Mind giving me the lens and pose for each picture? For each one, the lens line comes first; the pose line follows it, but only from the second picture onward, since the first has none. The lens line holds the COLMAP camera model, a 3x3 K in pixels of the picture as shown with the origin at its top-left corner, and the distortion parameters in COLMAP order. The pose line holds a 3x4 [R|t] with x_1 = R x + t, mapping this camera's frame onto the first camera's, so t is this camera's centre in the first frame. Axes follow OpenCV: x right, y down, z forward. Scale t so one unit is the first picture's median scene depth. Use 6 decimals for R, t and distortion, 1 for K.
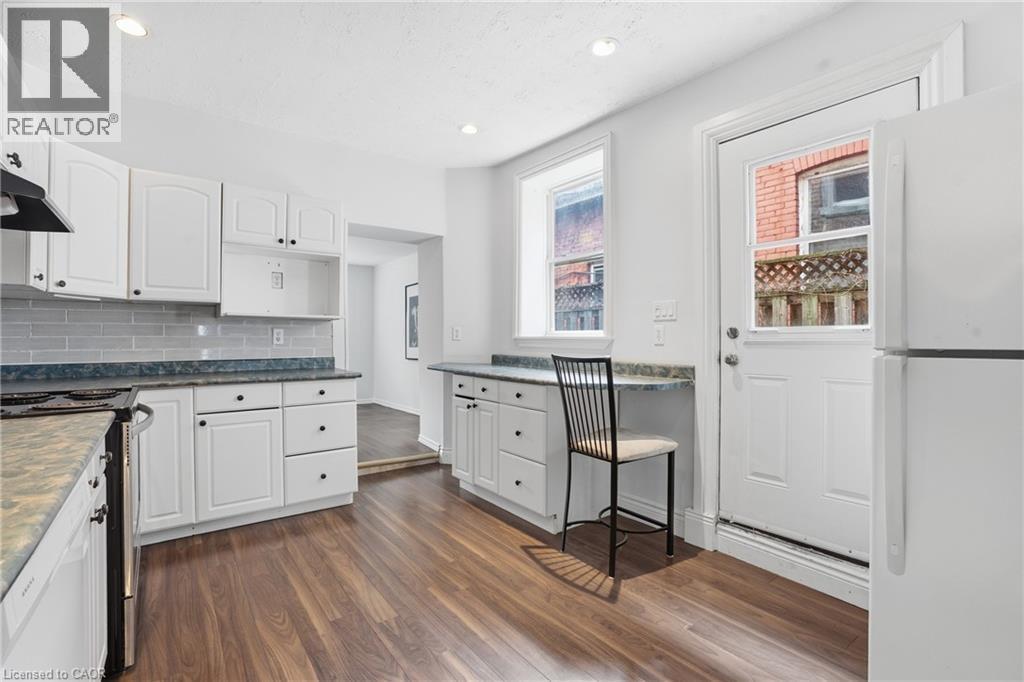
lens RADIAL K [[472.5, 0, 503.9], [0, 472.5, 339.6], [0, 0, 1]] dist [-0.036941, 0.007499]
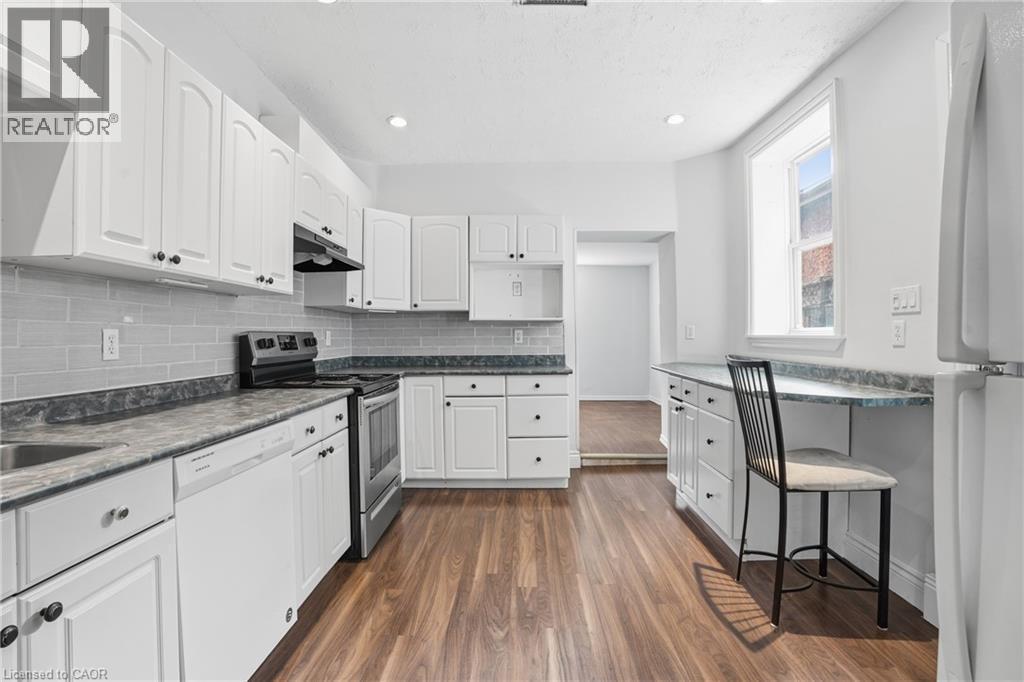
lens RADIAL K [[472.5, 0, 513.0], [0, 472.5, 335.0], [0, 0, 1]] dist [-0.036941, 0.007499]
pose [[0.796756, -0.006908, -0.604262, 0.297024], [0.004390, 0.999974, -0.005643, -0.005056], [0.604285, 0.001843, 0.796766, 0.049415]]
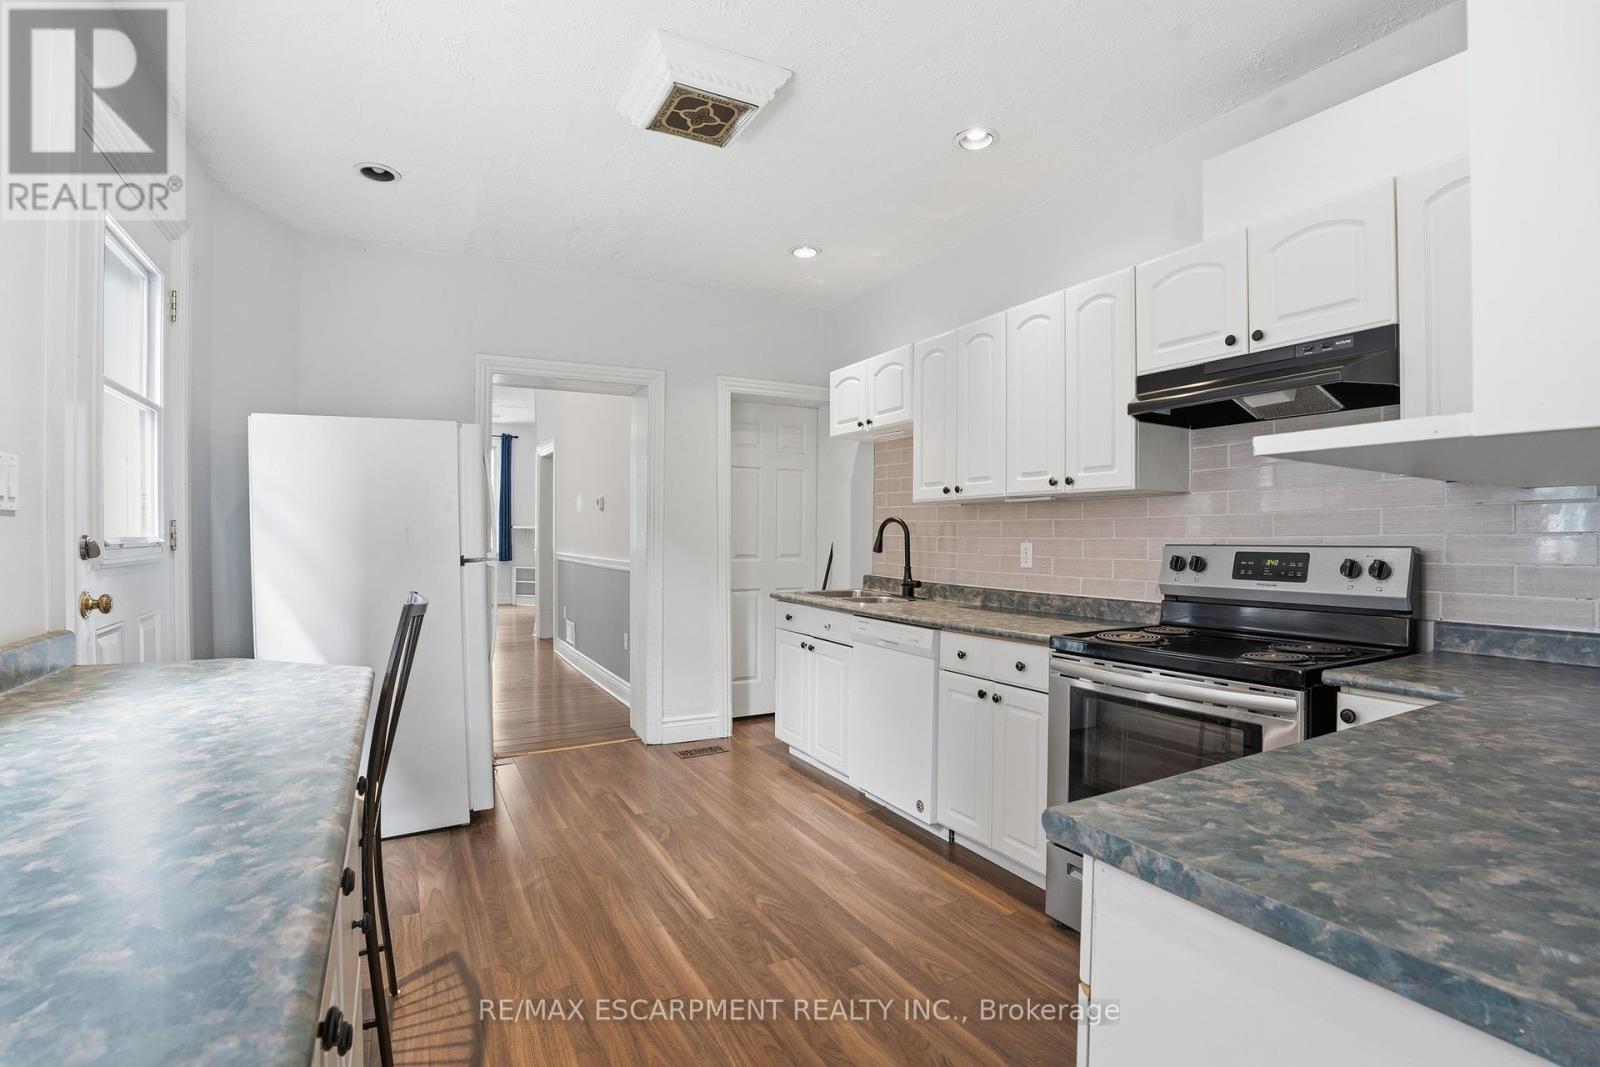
lens RADIAL K [[738.2, 0, 813.2], [0, 738.2, 547.5], [0, 0, 1]] dist [-0.036941, 0.007499]
pose [[-0.995121, -0.008113, 0.098327, -0.284228], [-0.006186, 0.999783, 0.019887, -0.033243], [-0.098467, 0.019181, -0.994955, 1.482154]]
